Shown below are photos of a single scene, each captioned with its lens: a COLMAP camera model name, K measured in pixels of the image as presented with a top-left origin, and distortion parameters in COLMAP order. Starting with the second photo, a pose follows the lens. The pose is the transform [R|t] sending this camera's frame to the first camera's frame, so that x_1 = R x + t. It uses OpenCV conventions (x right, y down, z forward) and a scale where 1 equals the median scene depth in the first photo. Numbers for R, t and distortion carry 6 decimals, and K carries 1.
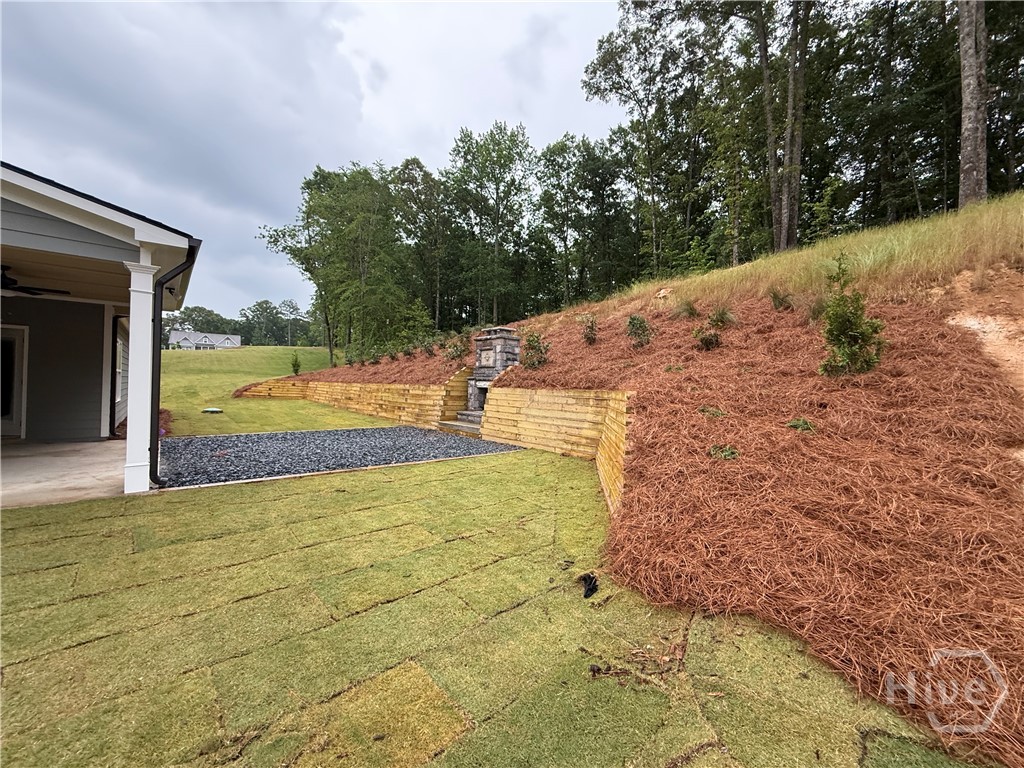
lens RADIAL K [[409.1, 0, 510.2], [0, 409.1, 385.0], [0, 0, 1]] dist [-0.001721, -0.000018]
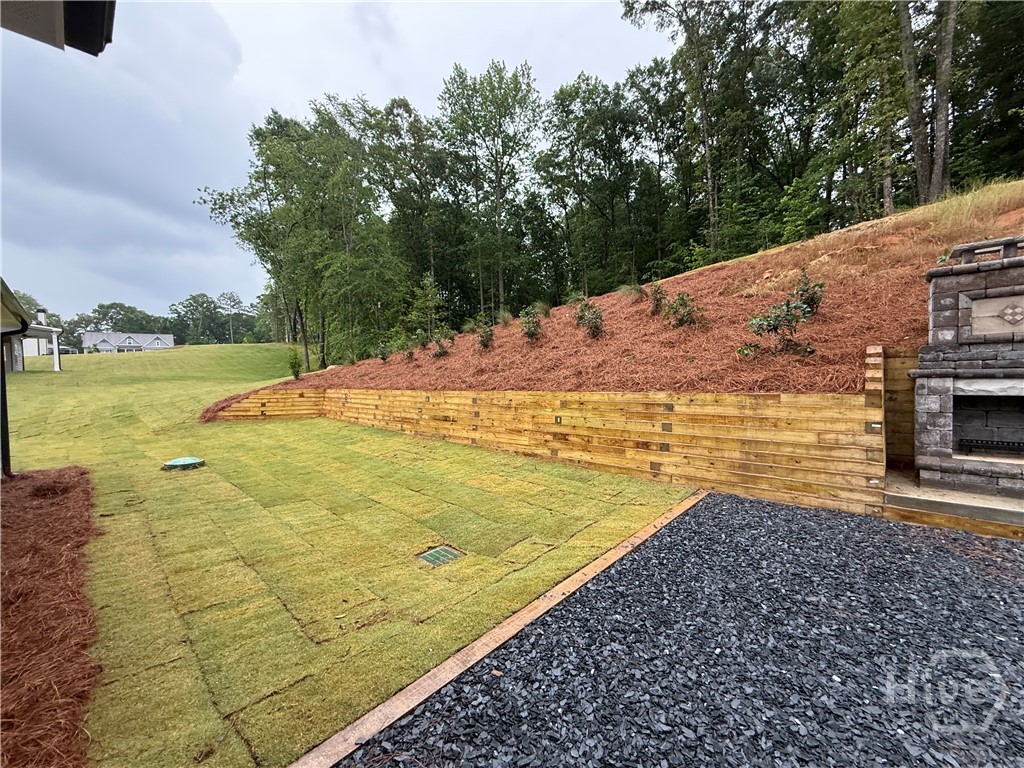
lens RADIAL K [[413.6, 0, 509.9], [0, 413.6, 381.3], [0, 0, 1]] dist [0.000417, 0.000072]
pose [[0.993380, -0.055603, 0.100525, -0.154597], [0.053579, 0.998305, 0.022729, -0.011156], [-0.101618, -0.017193, 0.994675, 0.187479]]
